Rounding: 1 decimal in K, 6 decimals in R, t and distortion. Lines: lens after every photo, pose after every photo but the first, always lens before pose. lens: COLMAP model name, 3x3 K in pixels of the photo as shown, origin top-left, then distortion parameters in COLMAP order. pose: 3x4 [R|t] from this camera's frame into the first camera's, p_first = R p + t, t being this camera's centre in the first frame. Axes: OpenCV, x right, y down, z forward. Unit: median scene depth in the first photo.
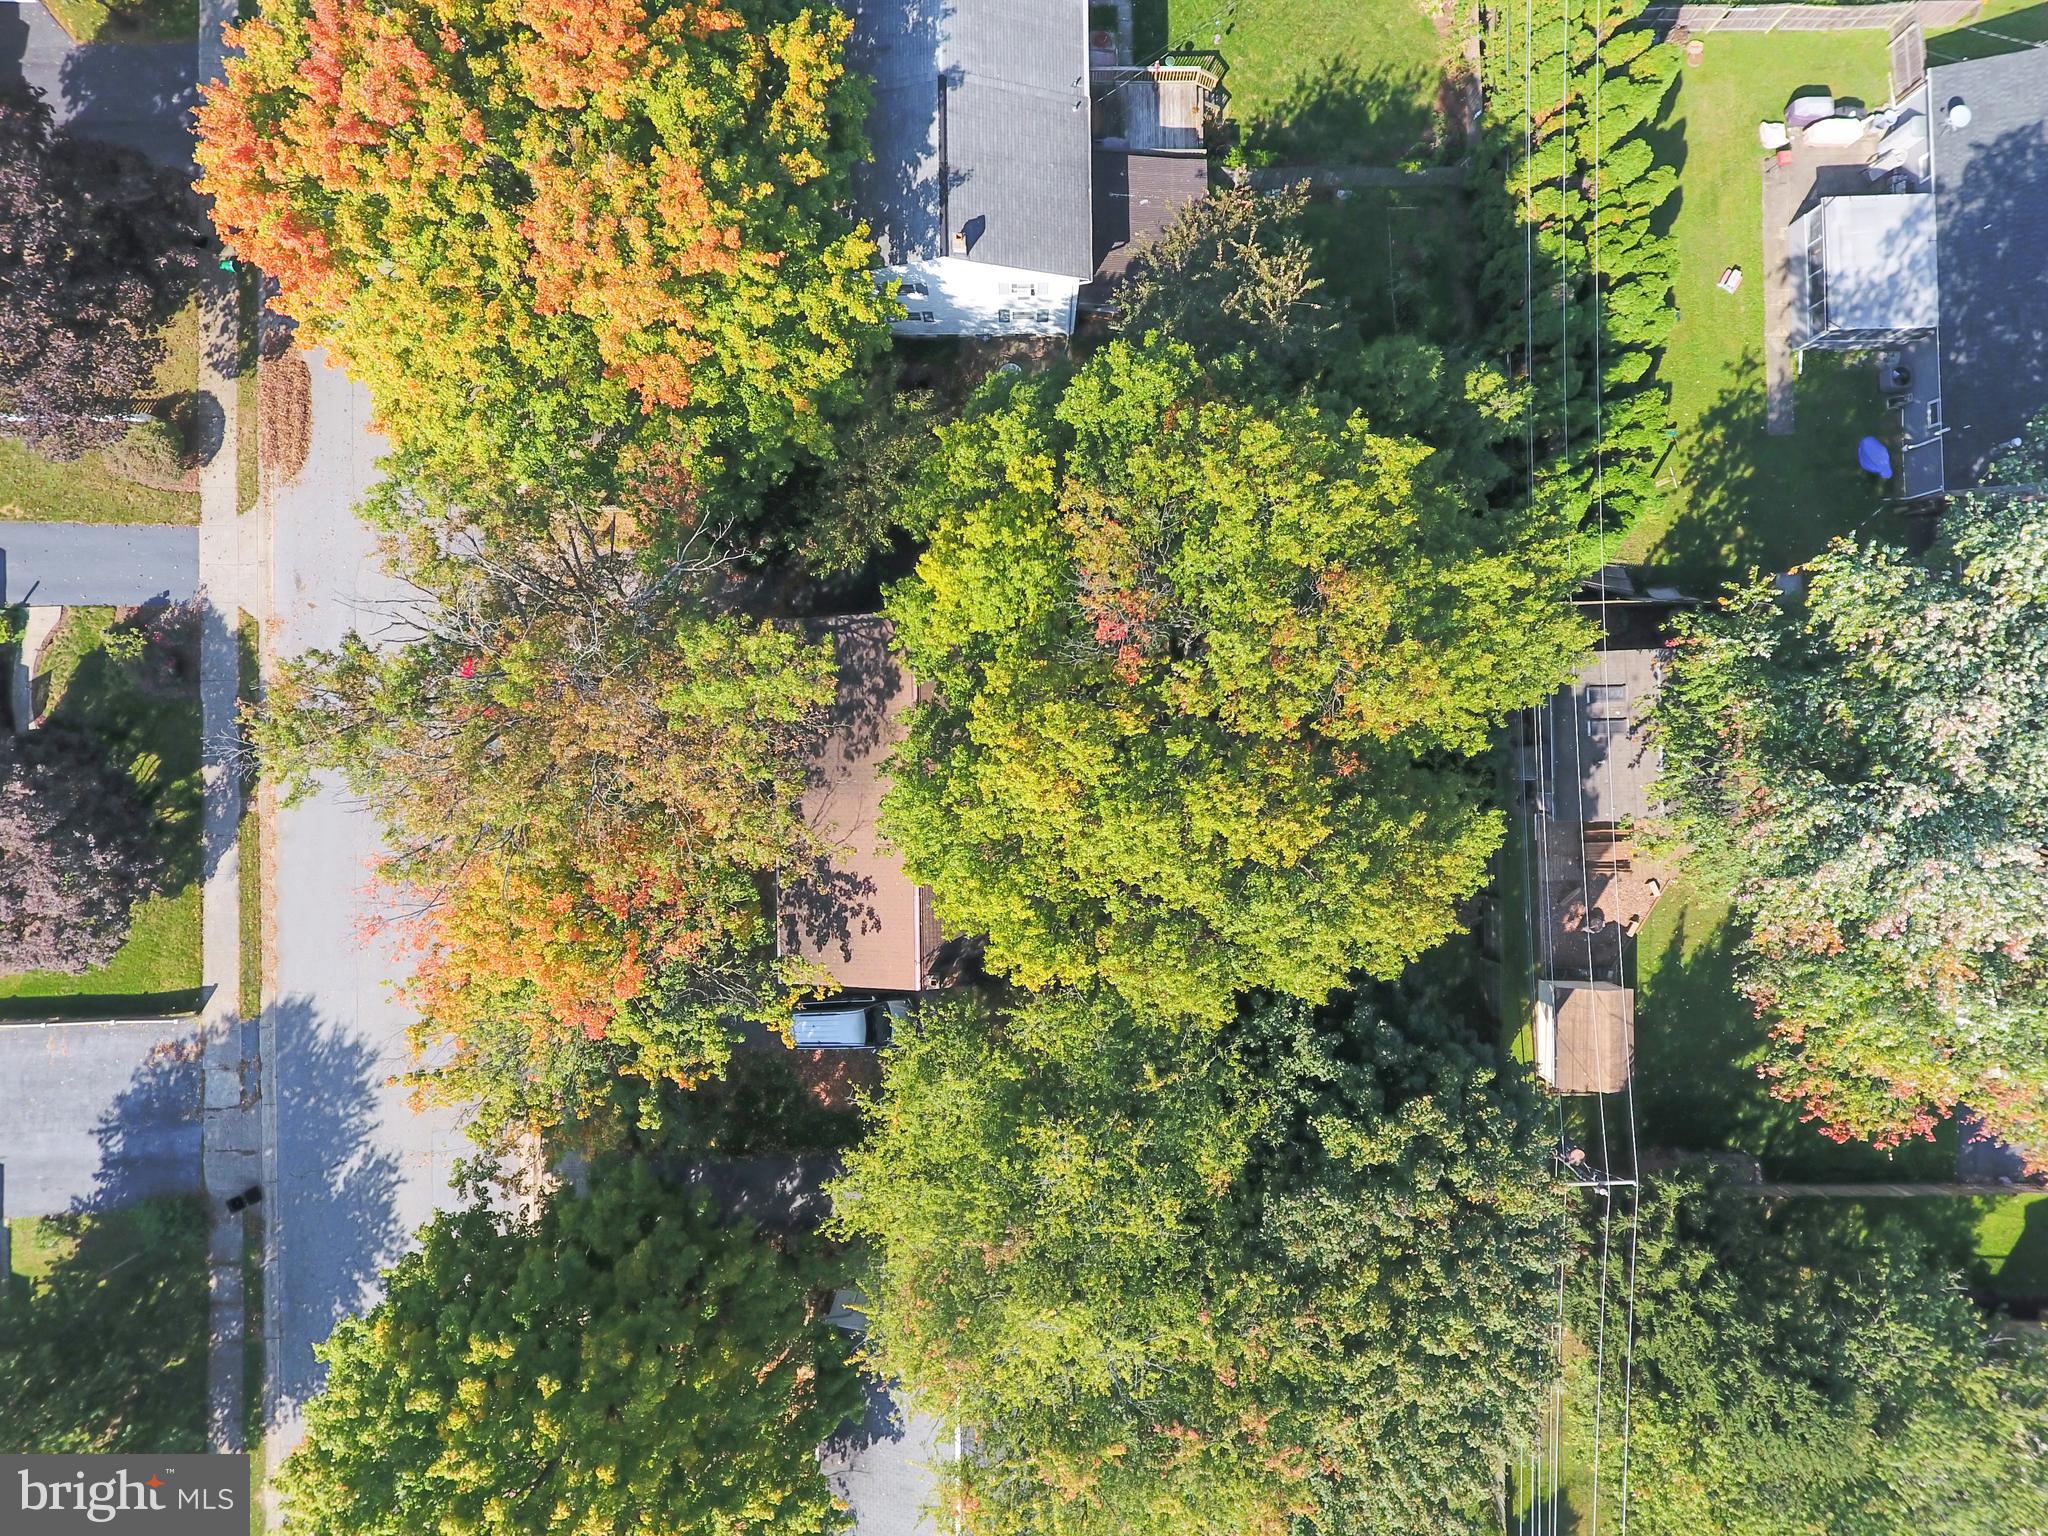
lens RADIAL K [[1149.2, 0, 1013.2], [0, 1149.2, 807.8], [0, 0, 1]] dist [-0.001640, -0.000665]
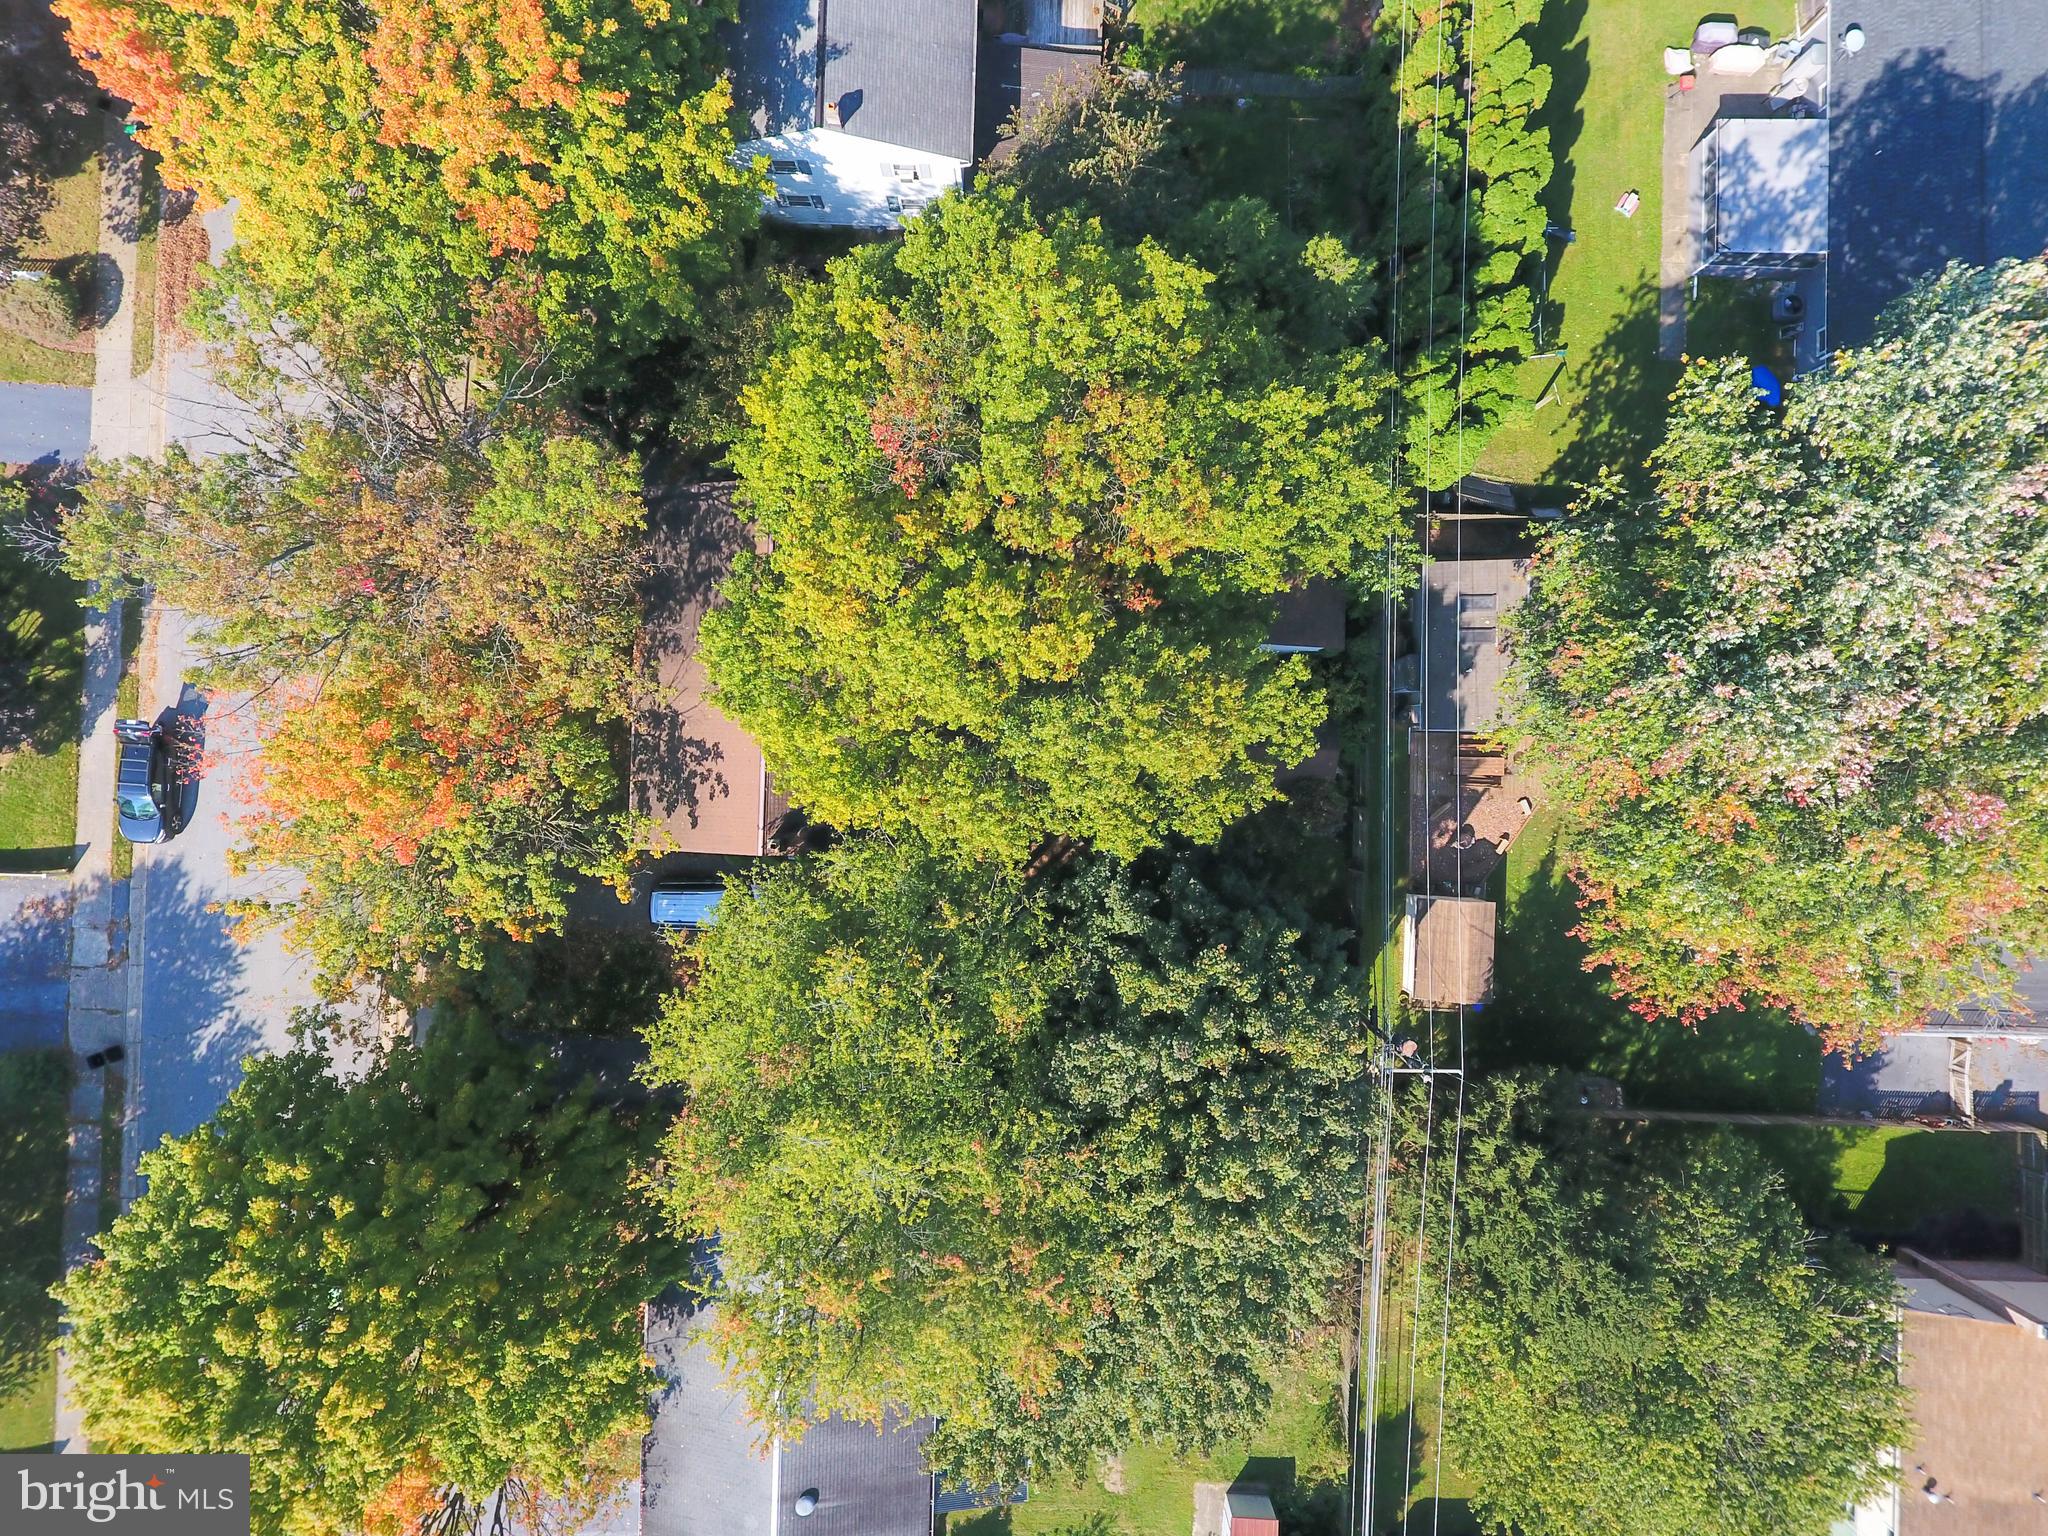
lens RADIAL K [[1149.2, 0, 1013.2], [0, 1149.2, 807.8], [0, 0, 1]] dist [-0.001640, -0.000665]
pose [[0.999114, 0.041820, -0.004727, 0.139278], [-0.041841, 0.999115, -0.004295, 0.110919], [0.004543, 0.004489, 0.999980, -0.000276]]
